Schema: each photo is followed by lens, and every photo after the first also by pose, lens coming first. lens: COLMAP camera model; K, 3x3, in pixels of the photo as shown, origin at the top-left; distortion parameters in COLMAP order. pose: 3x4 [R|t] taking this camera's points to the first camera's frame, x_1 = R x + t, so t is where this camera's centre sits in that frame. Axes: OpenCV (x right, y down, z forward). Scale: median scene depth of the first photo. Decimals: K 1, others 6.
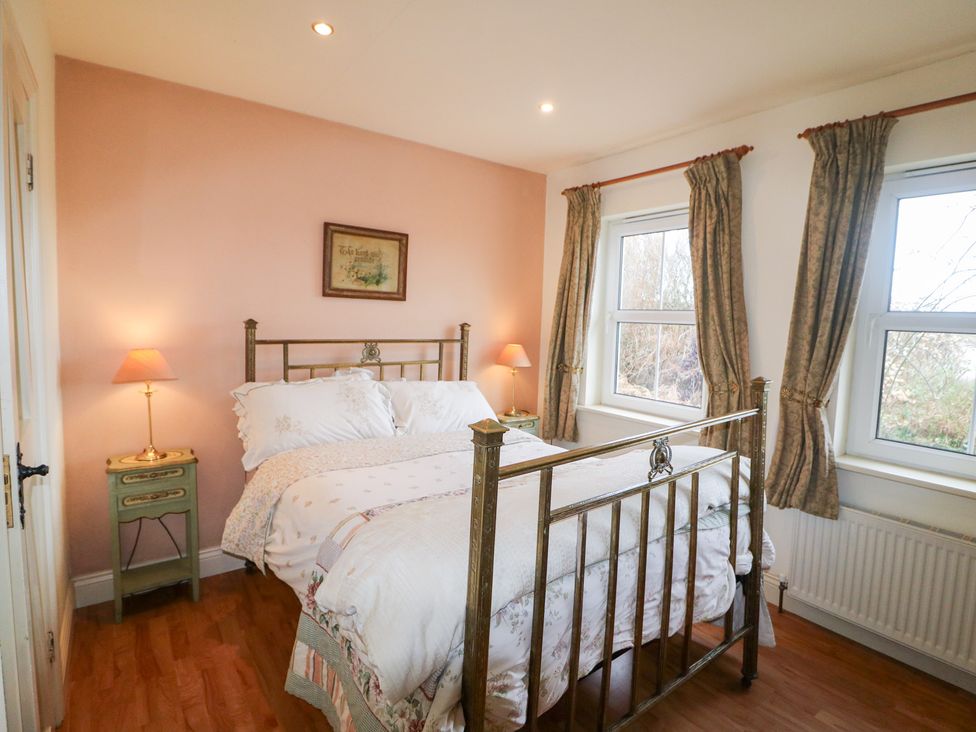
lens RADIAL K [[517.9, 0, 488.2], [0, 517.9, 352.5], [0, 0, 1]] dist [0.001750, -0.016802]
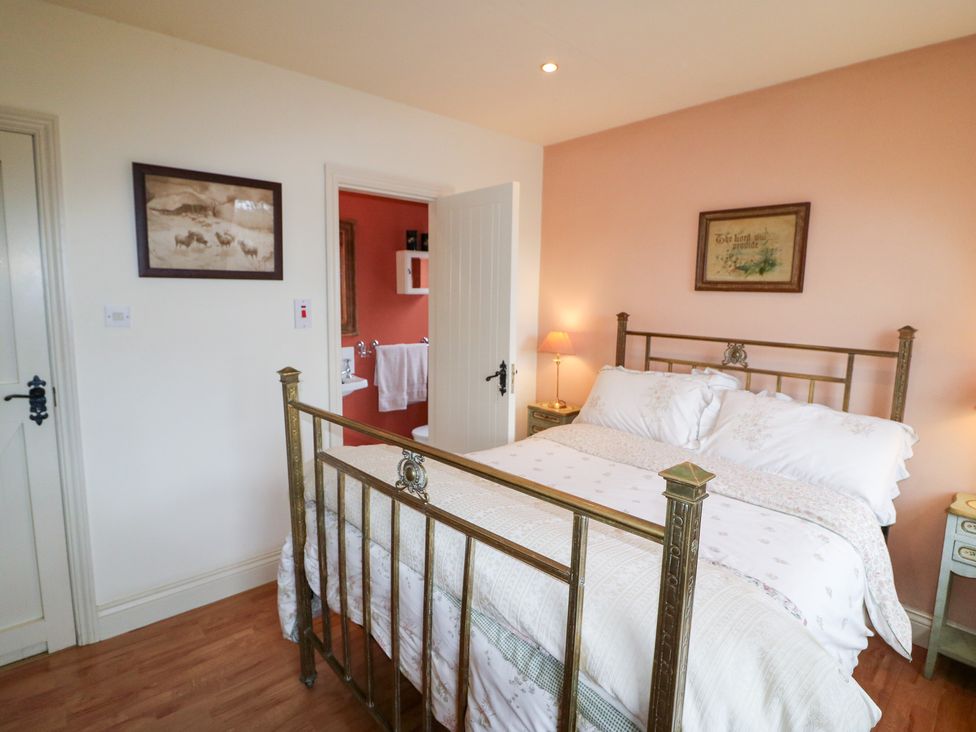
lens RADIAL K [[517.9, 0, 488.2], [0, 517.9, 352.5], [0, 0, 1]] dist [0.001750, -0.016802]
pose [[0.075613, 0.088276, -0.993222, 0.596456], [-0.086422, 0.992906, 0.081669, -0.038252], [0.993385, 0.079661, 0.082706, 0.531960]]
